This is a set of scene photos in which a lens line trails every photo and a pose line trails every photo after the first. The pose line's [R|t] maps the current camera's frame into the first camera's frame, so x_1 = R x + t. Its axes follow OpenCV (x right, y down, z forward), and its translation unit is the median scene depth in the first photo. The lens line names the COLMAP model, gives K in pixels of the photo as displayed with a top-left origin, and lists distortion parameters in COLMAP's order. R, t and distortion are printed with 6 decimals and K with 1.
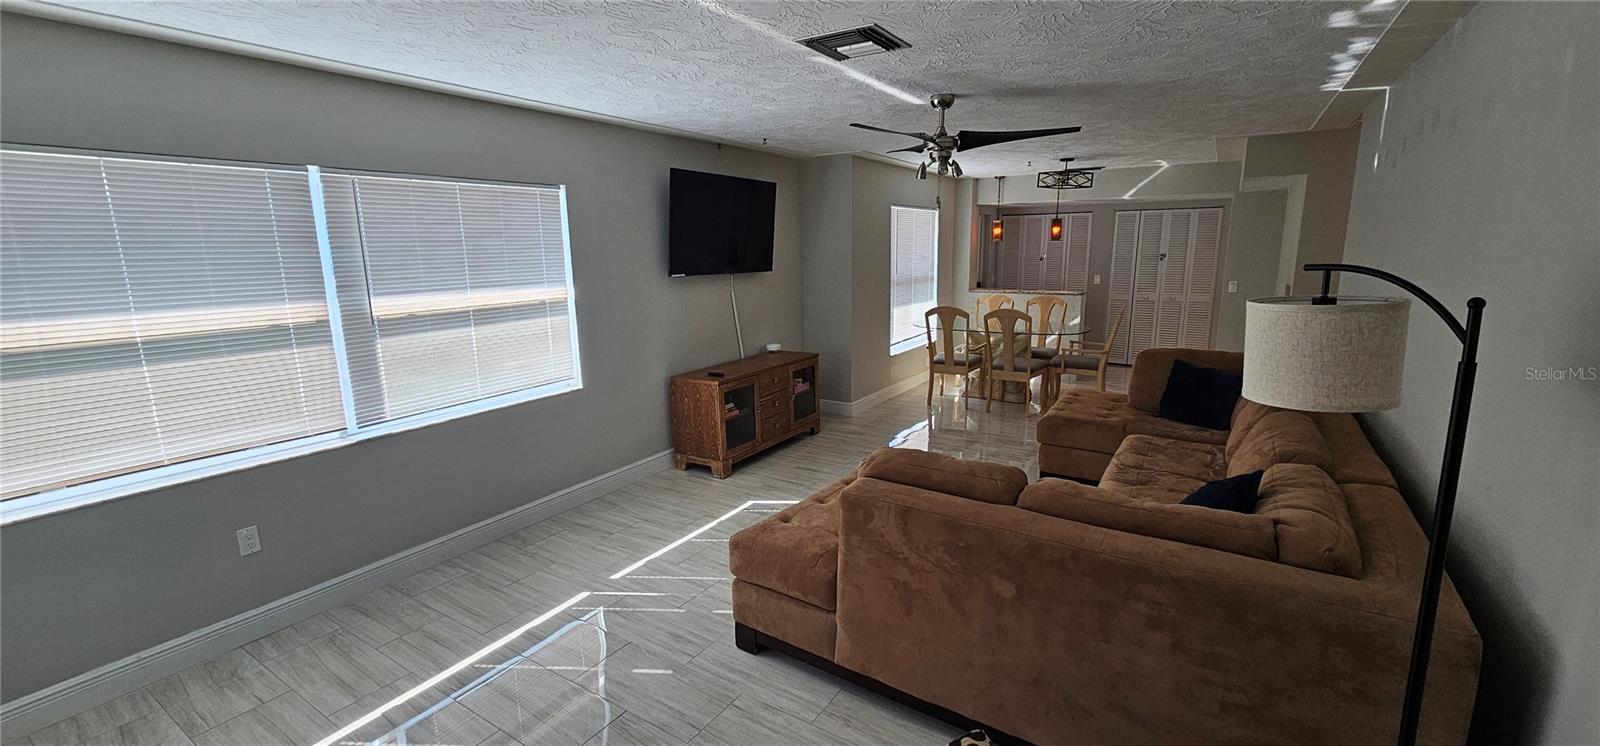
lens RADIAL K [[646.7, 0, 801.6], [0, 646.7, 368.4], [0, 0, 1]] dist [0.001677, -0.000123]
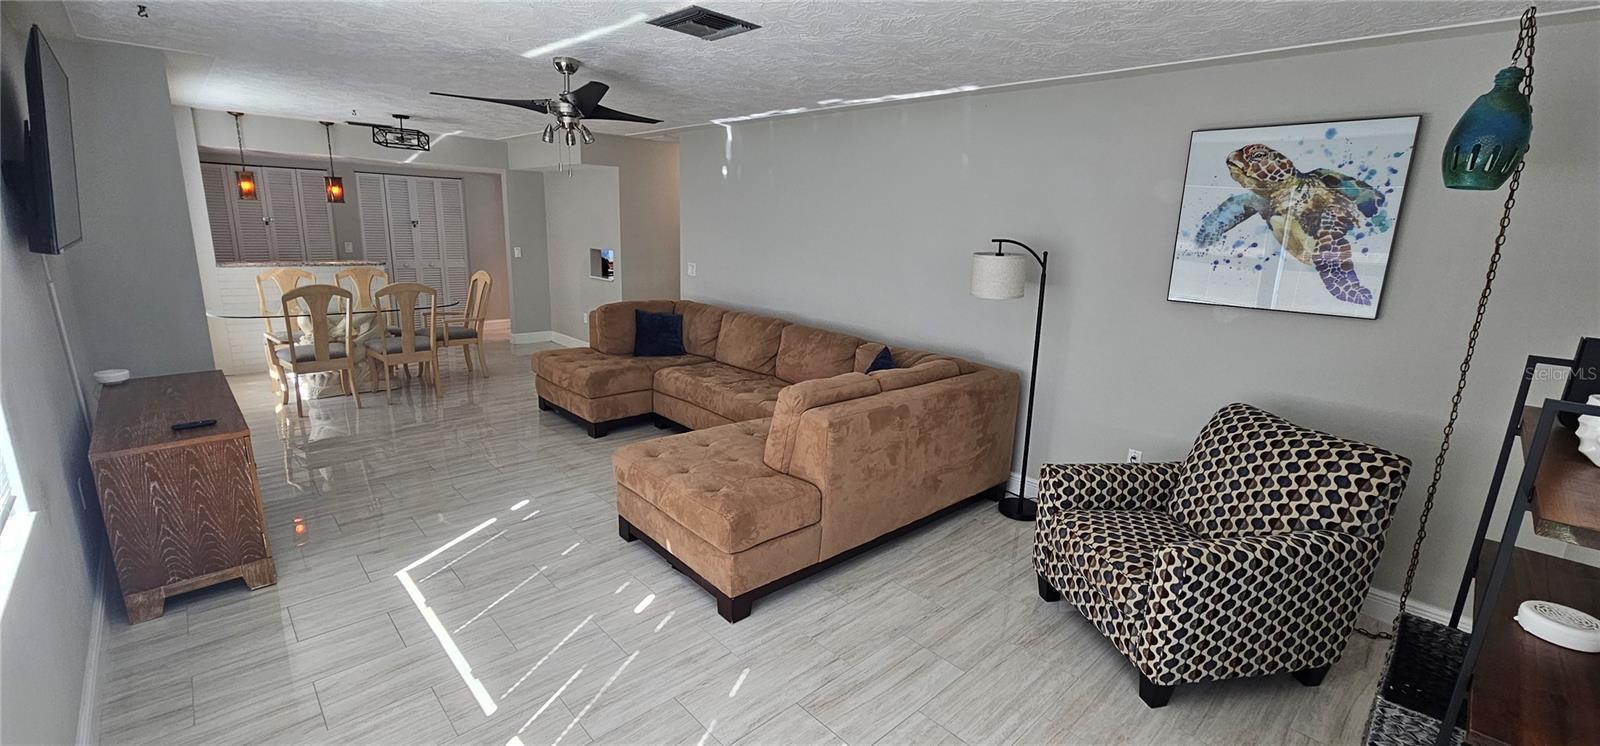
lens RADIAL K [[646.7, 0, 801.6], [0, 646.7, 368.4], [0, 0, 1]] dist [0.001677, -0.000123]
pose [[0.246550, -0.191799, 0.949961, -0.461666], [0.142135, 0.976777, 0.160324, -0.047727], [-0.958650, 0.095495, 0.268086, 0.290021]]
